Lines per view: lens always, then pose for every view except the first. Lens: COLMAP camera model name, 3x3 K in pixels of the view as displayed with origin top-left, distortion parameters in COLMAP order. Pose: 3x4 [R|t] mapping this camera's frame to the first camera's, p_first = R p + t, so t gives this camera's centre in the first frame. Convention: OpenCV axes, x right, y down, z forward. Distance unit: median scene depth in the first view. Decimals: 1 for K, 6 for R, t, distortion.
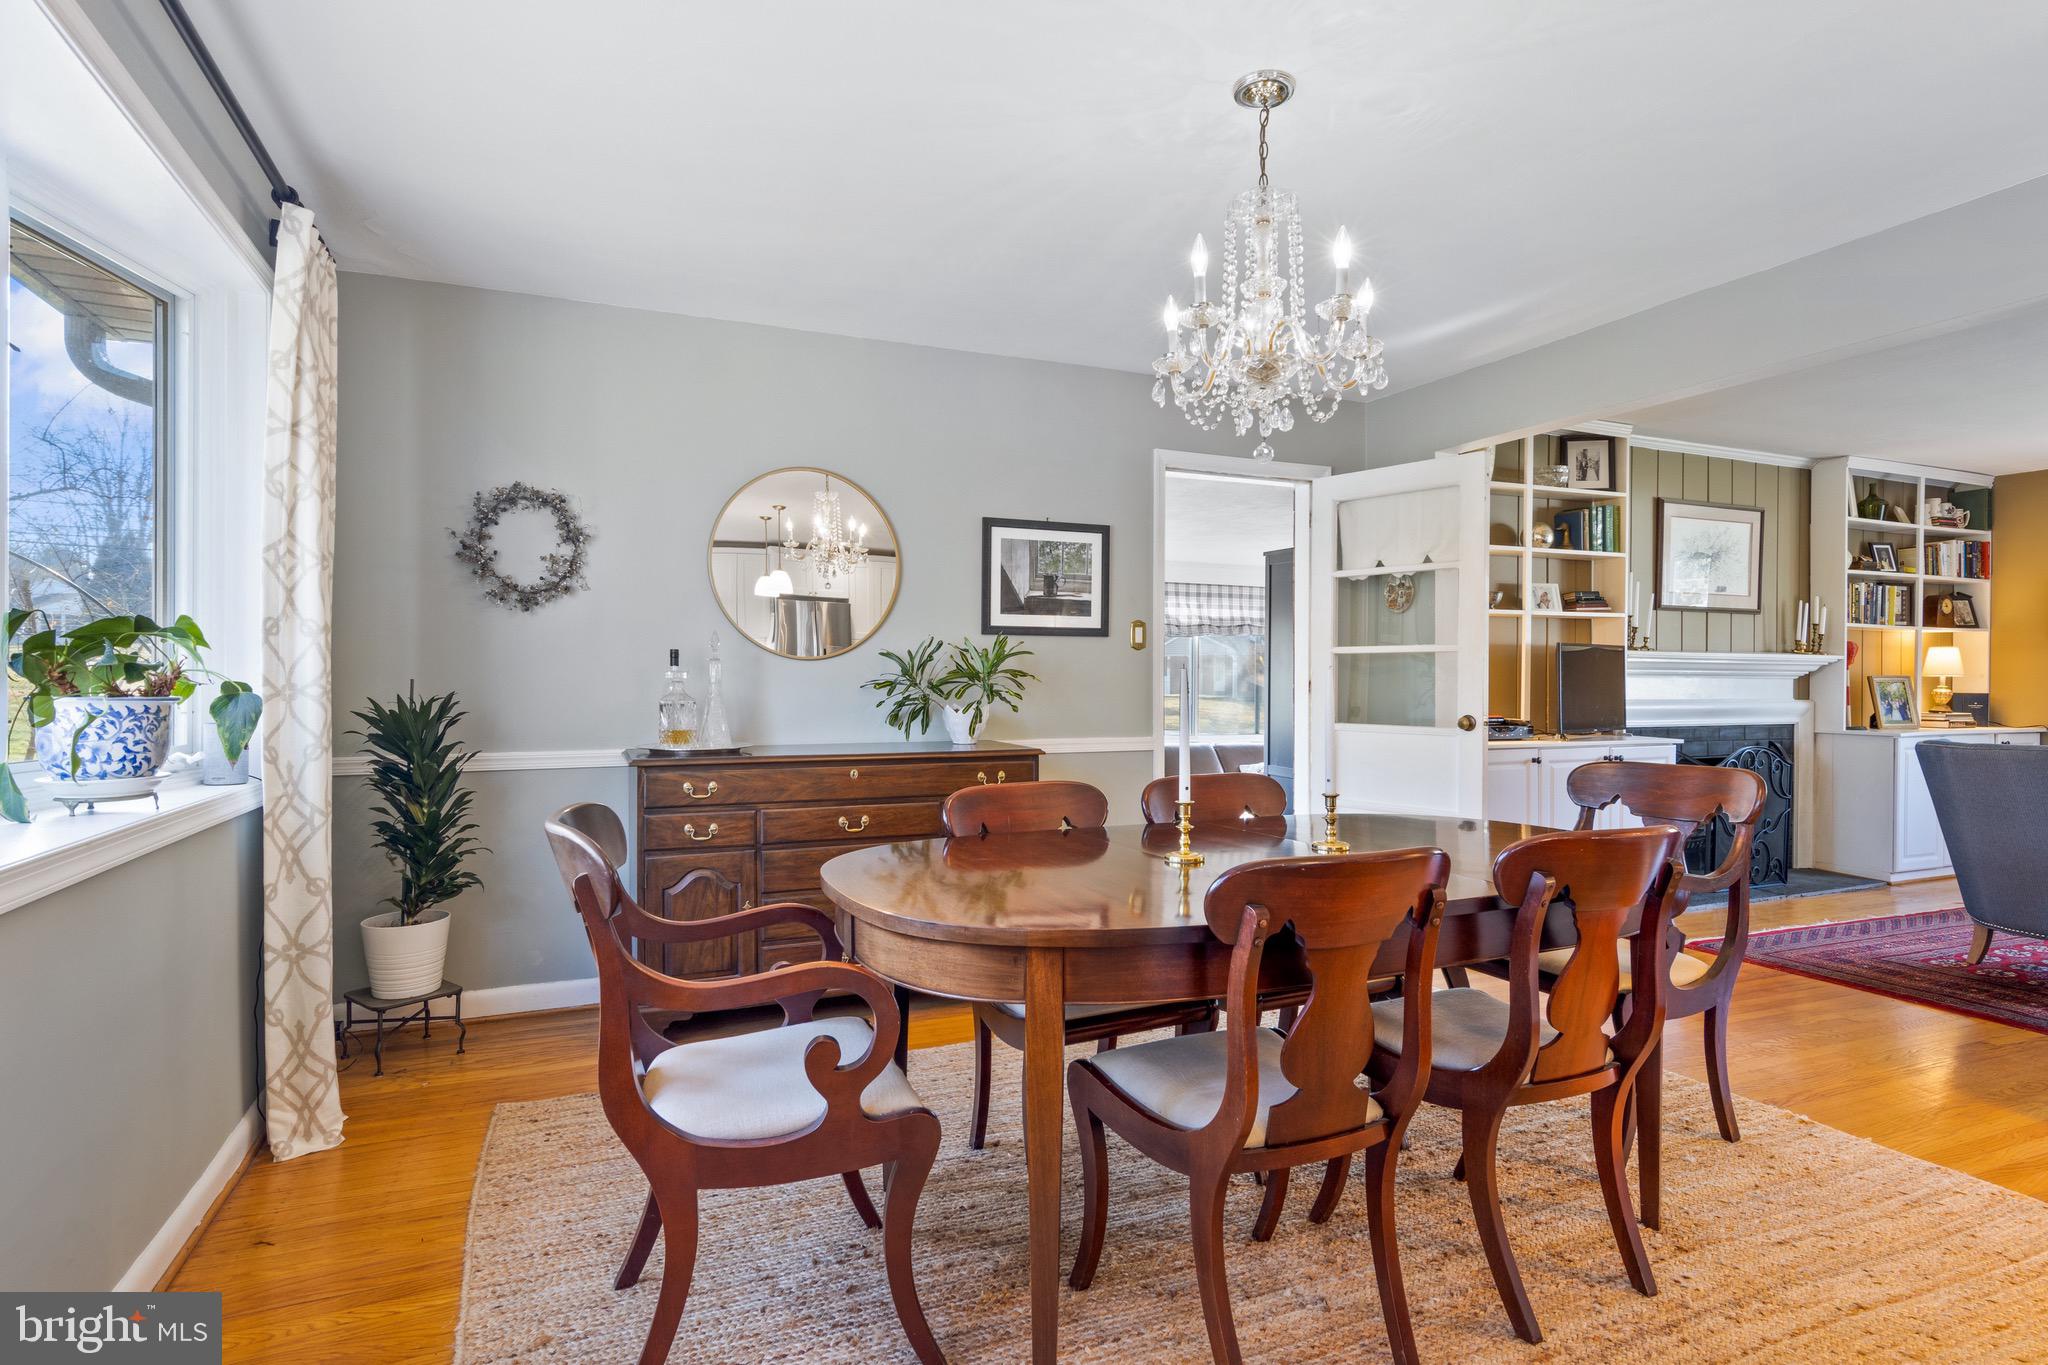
lens RADIAL K [[1053.1, 0, 1017.0], [0, 1053.1, 680.7], [0, 0, 1]] dist [0.016647, -0.005099]
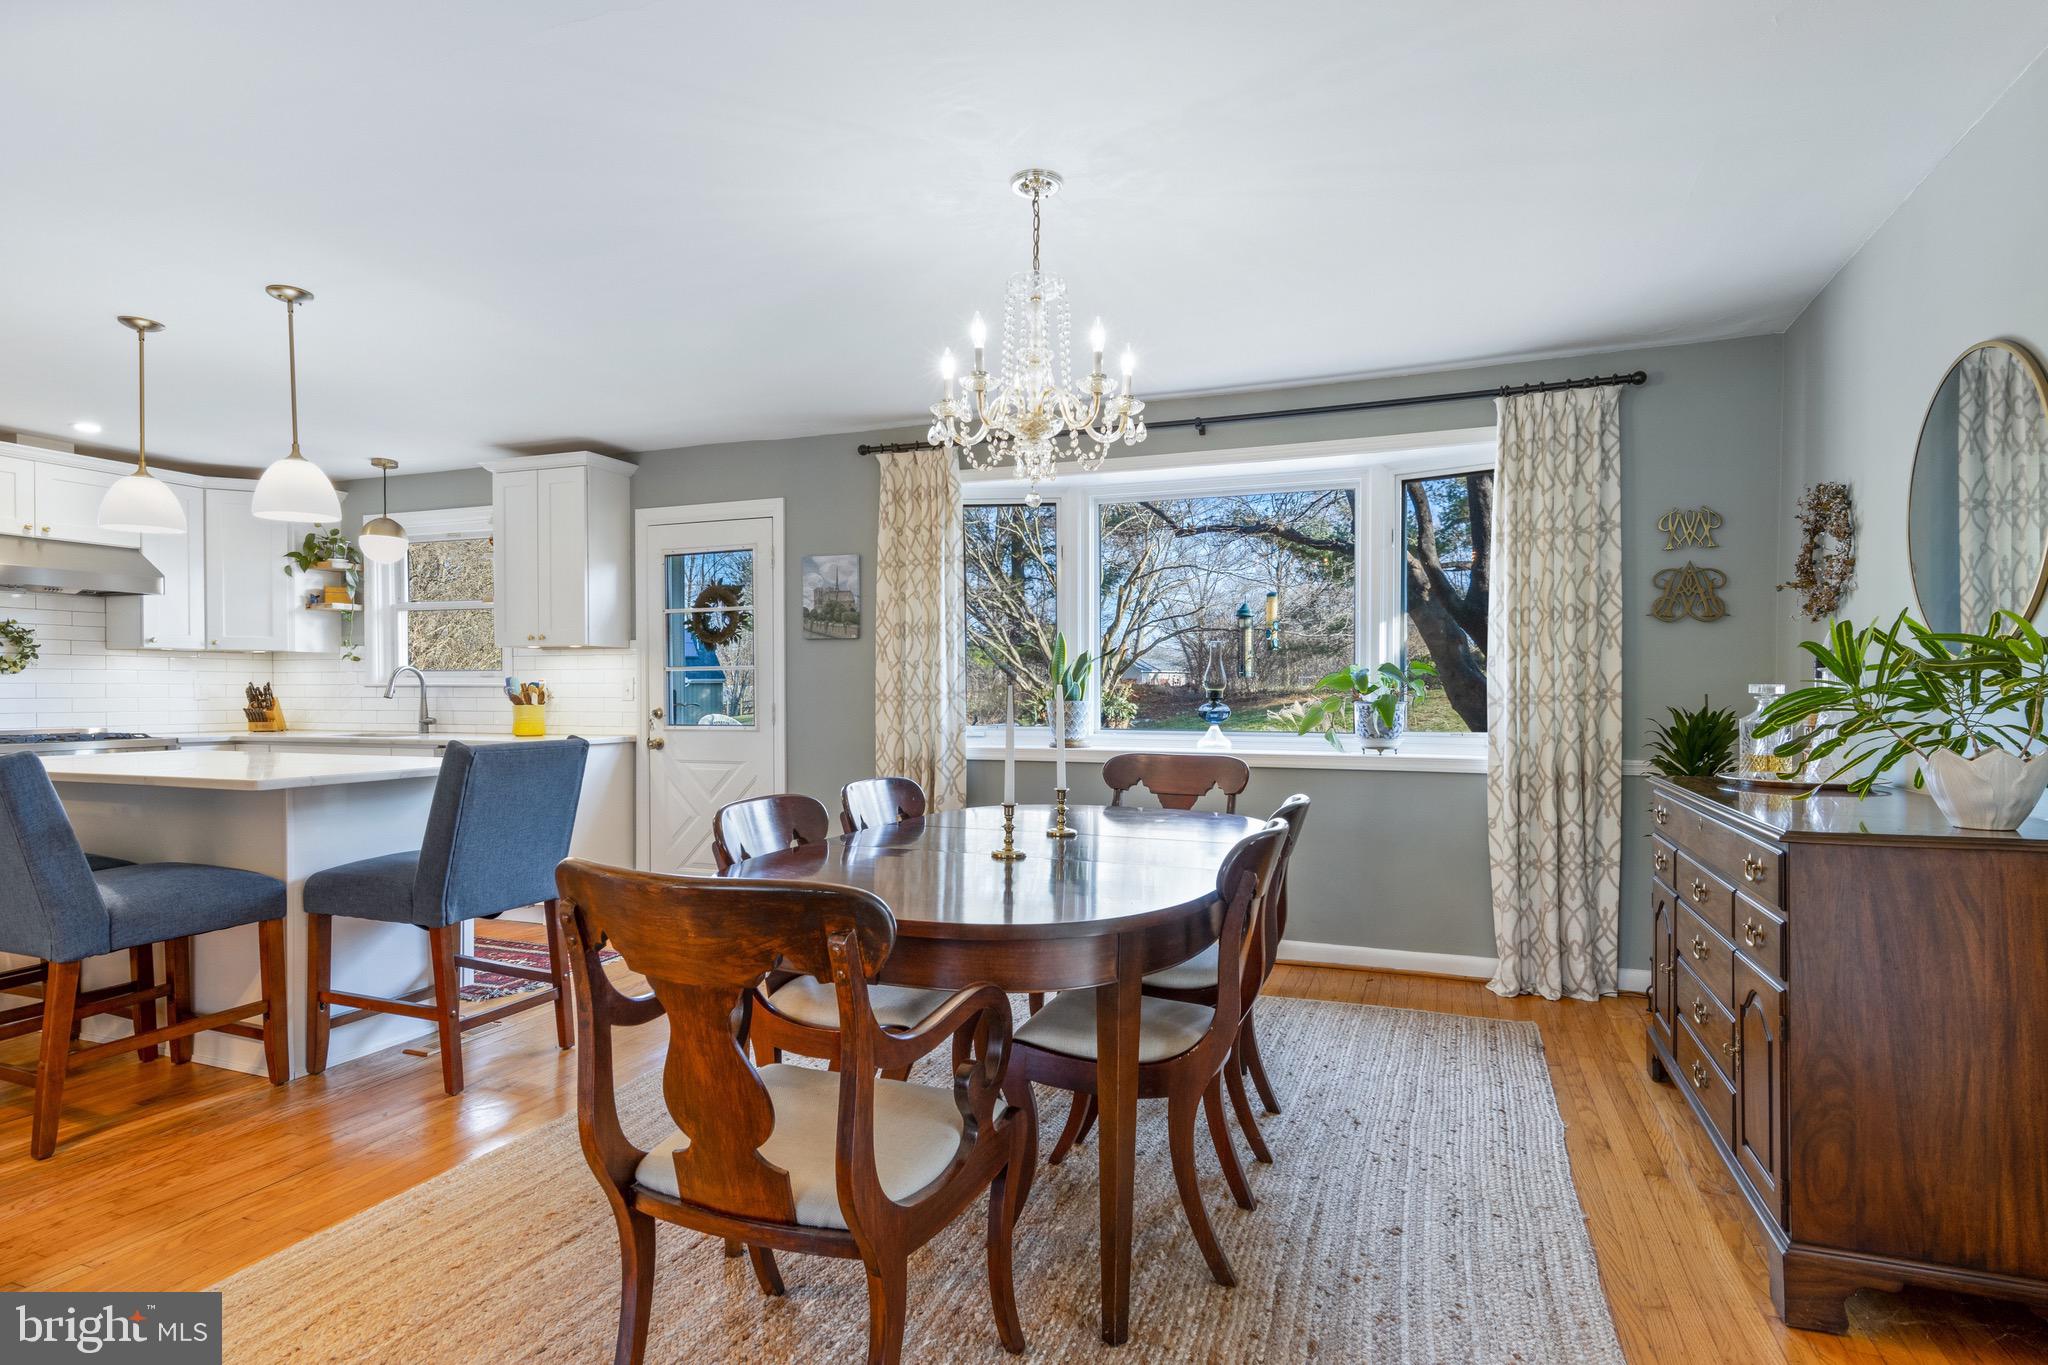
lens RADIAL K [[1053.1, 0, 1030.8], [0, 1053.1, 703.1], [0, 0, 1]] dist [0.016647, -0.005099]
pose [[-0.697018, 0.007665, -0.717013, 0.567923], [-0.001524, 0.999925, 0.012170, -0.003453], [0.717052, 0.009575, -0.696954, 0.945559]]
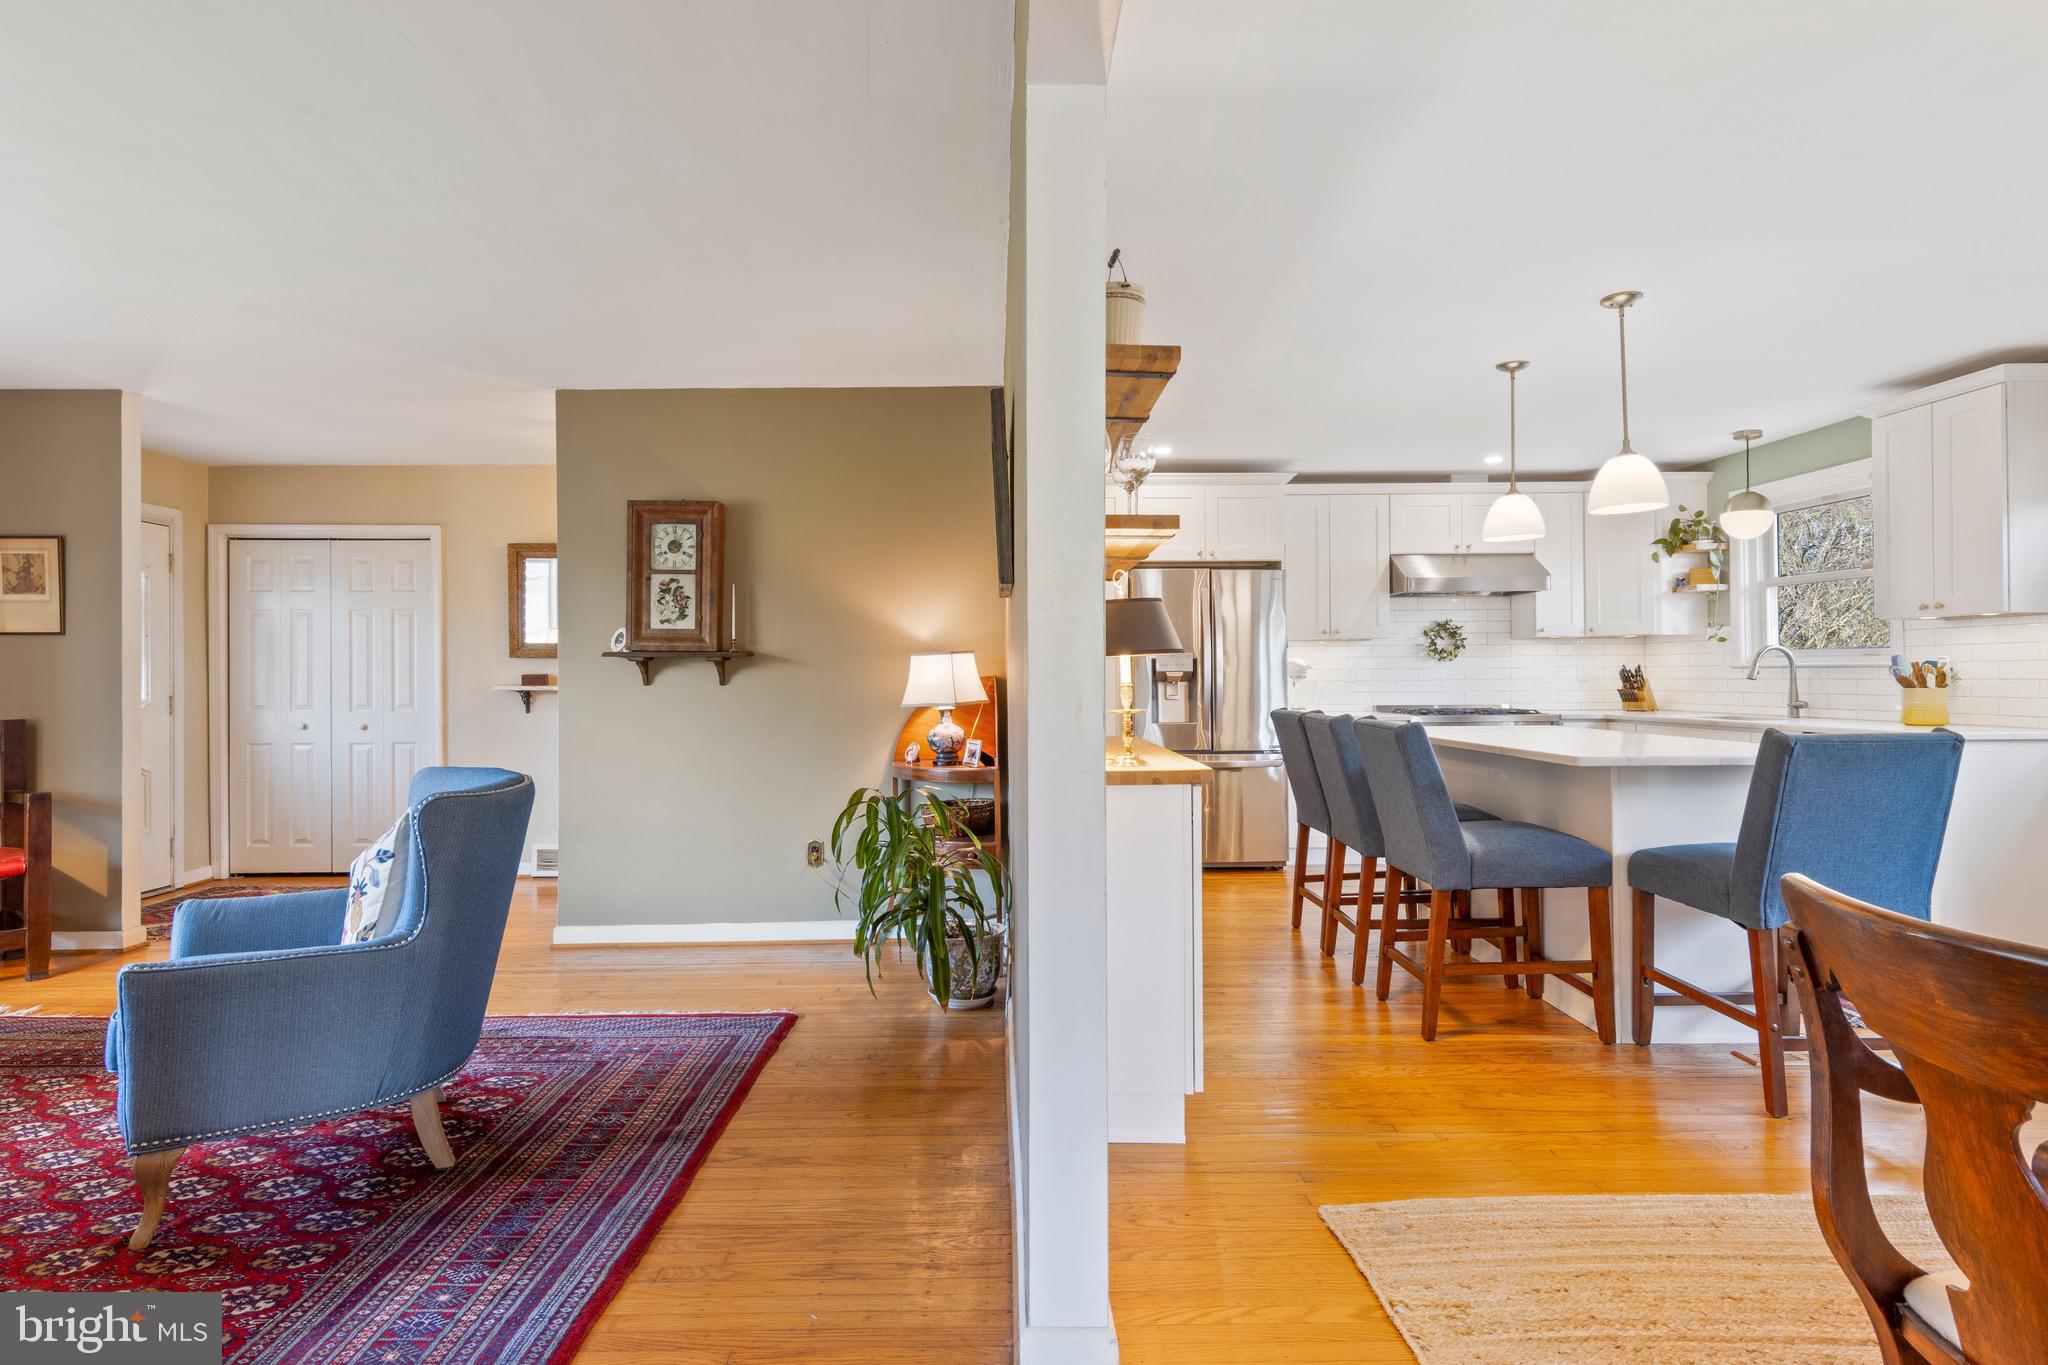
lens RADIAL K [[1053.1, 0, 1005.6], [0, 1053.1, 673.0], [0, 0, 1]] dist [0.016647, -0.005099]
pose [[-0.924376, 0.008339, 0.381391, 0.516436], [0.008248, 0.999964, -0.001874, -0.005405], [-0.381393, 0.001413, -0.924412, 0.954328]]
